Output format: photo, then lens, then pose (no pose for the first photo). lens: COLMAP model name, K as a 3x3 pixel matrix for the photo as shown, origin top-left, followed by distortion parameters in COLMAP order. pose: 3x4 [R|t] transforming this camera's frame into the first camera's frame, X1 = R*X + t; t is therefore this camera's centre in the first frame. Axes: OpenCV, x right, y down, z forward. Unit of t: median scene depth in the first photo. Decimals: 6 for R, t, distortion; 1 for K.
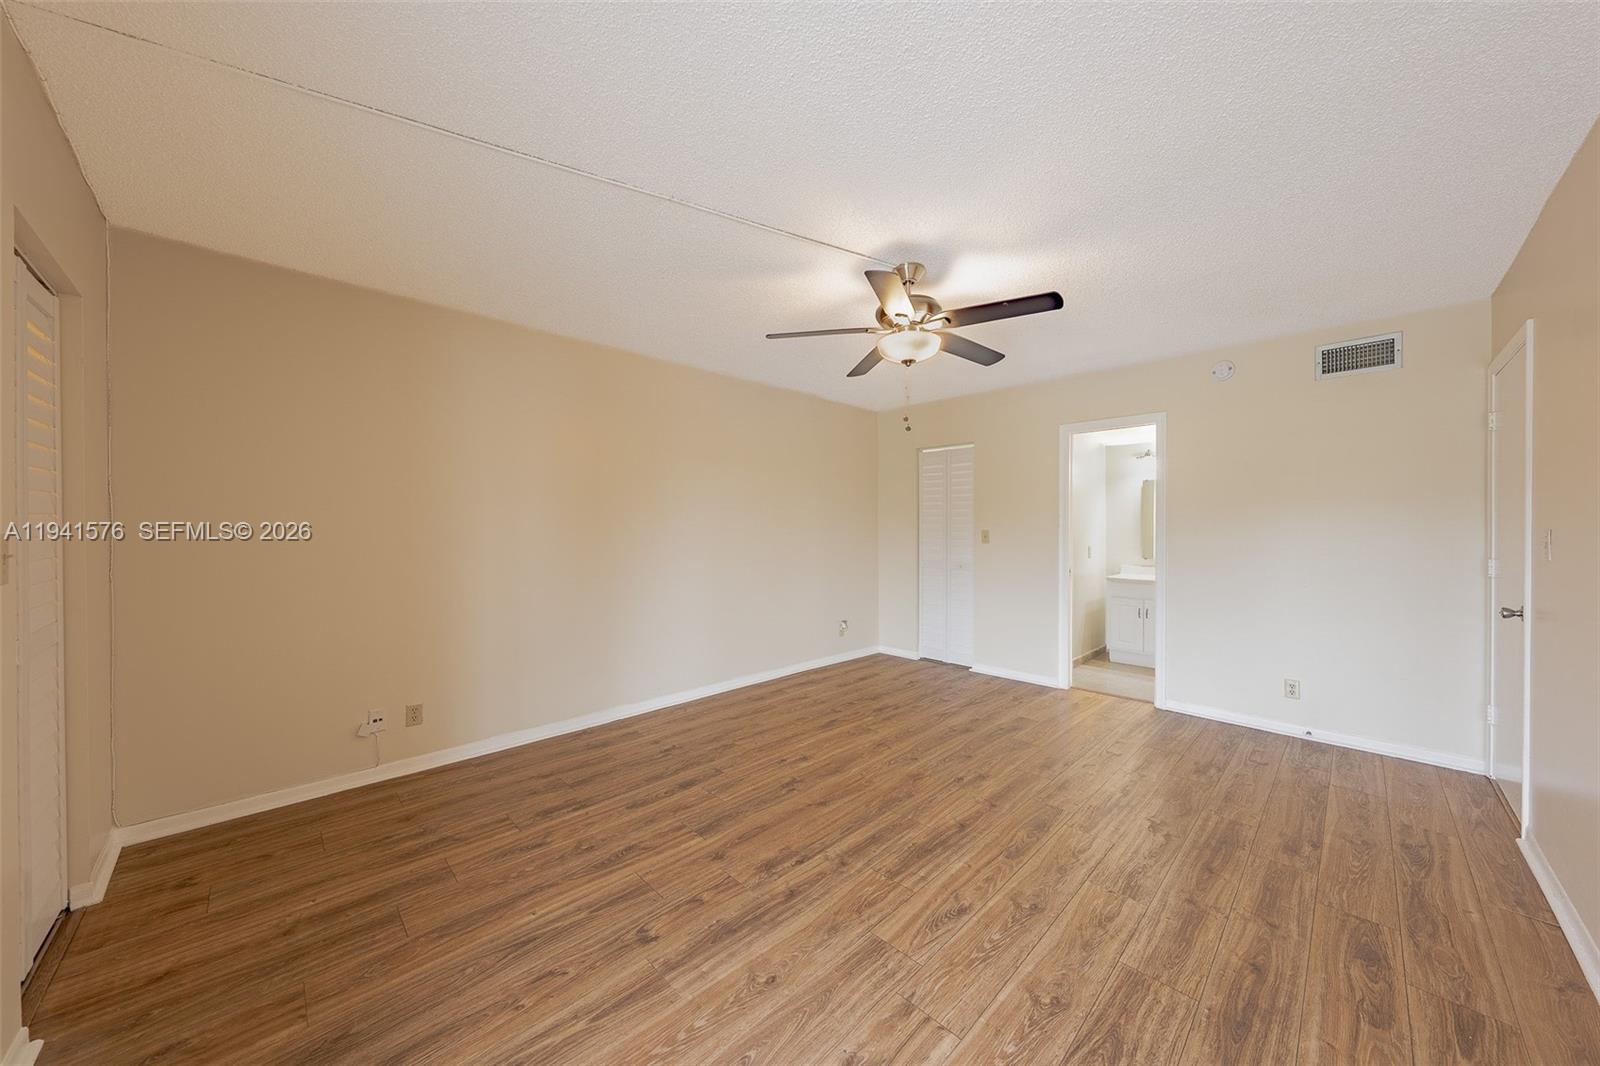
lens RADIAL K [[553.4, 0, 805.2], [0, 553.4, 528.8], [0, 0, 1]] dist [0.001300, 0.000013]
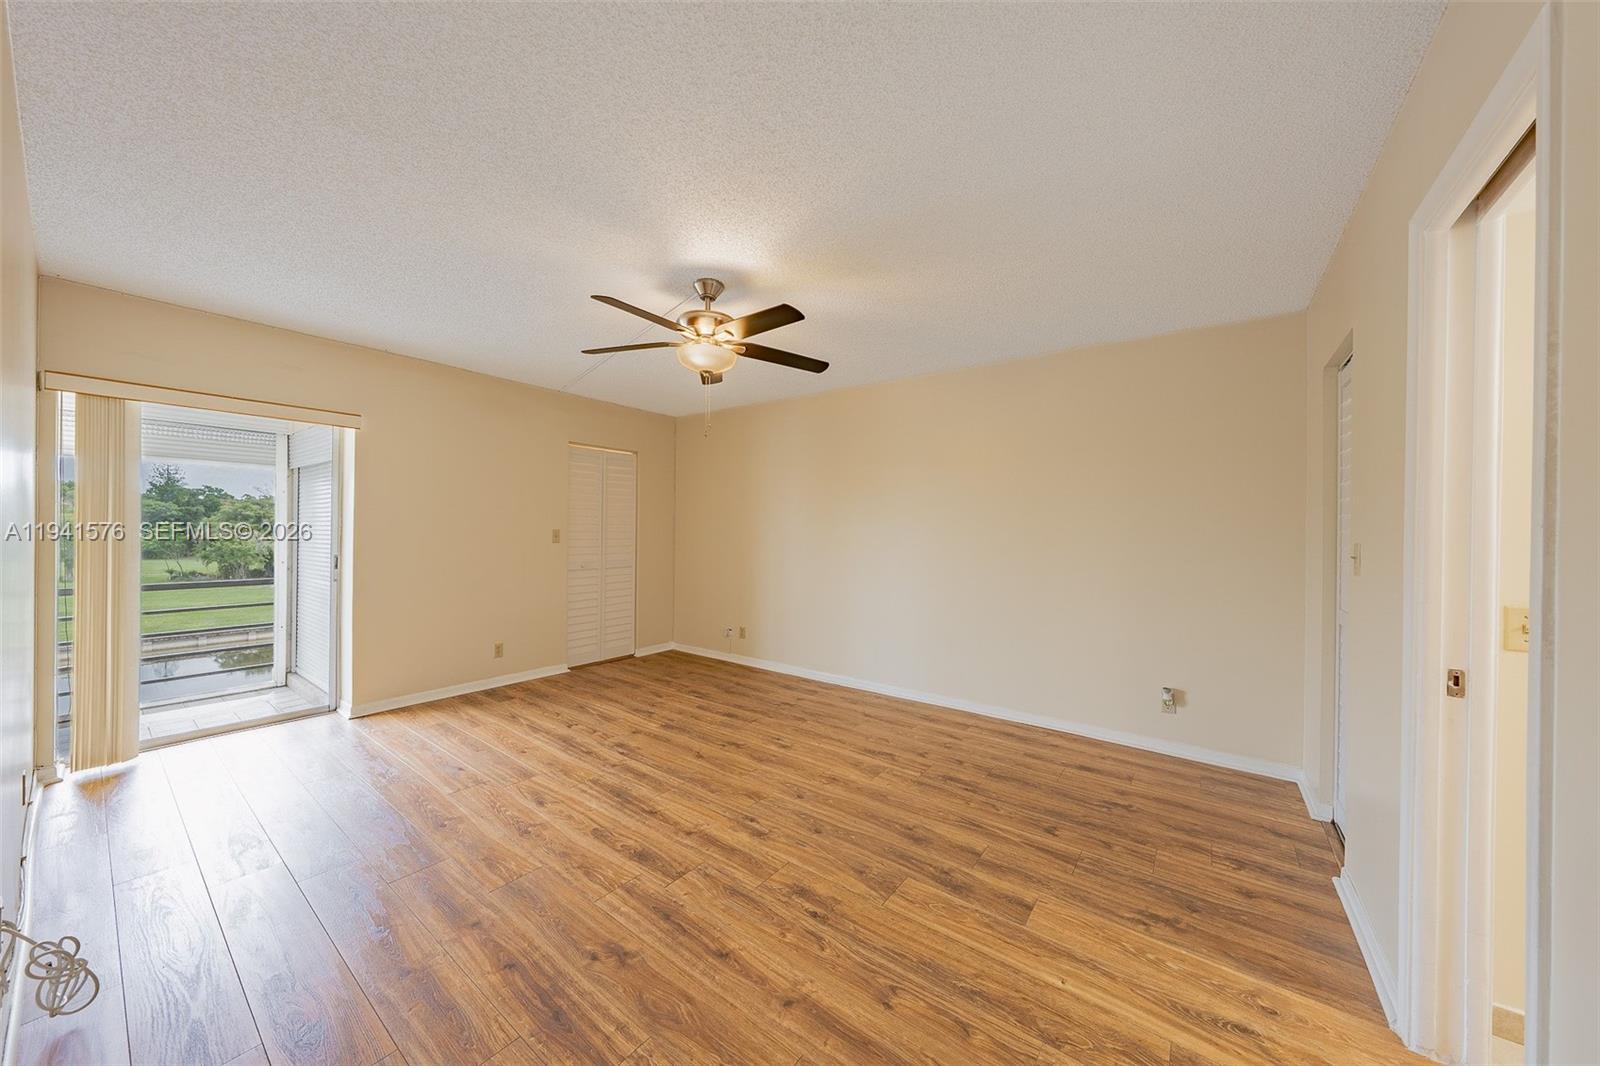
lens RADIAL K [[553.4, 0, 804.4], [0, 553.4, 537.2], [0, 0, 1]] dist [0.001300, 0.000013]
pose [[0.137911, 0.010552, -0.990388, 1.158255], [-0.015044, 0.999850, 0.008558, -0.000248], [0.990330, 0.013719, 0.138049, 0.964936]]
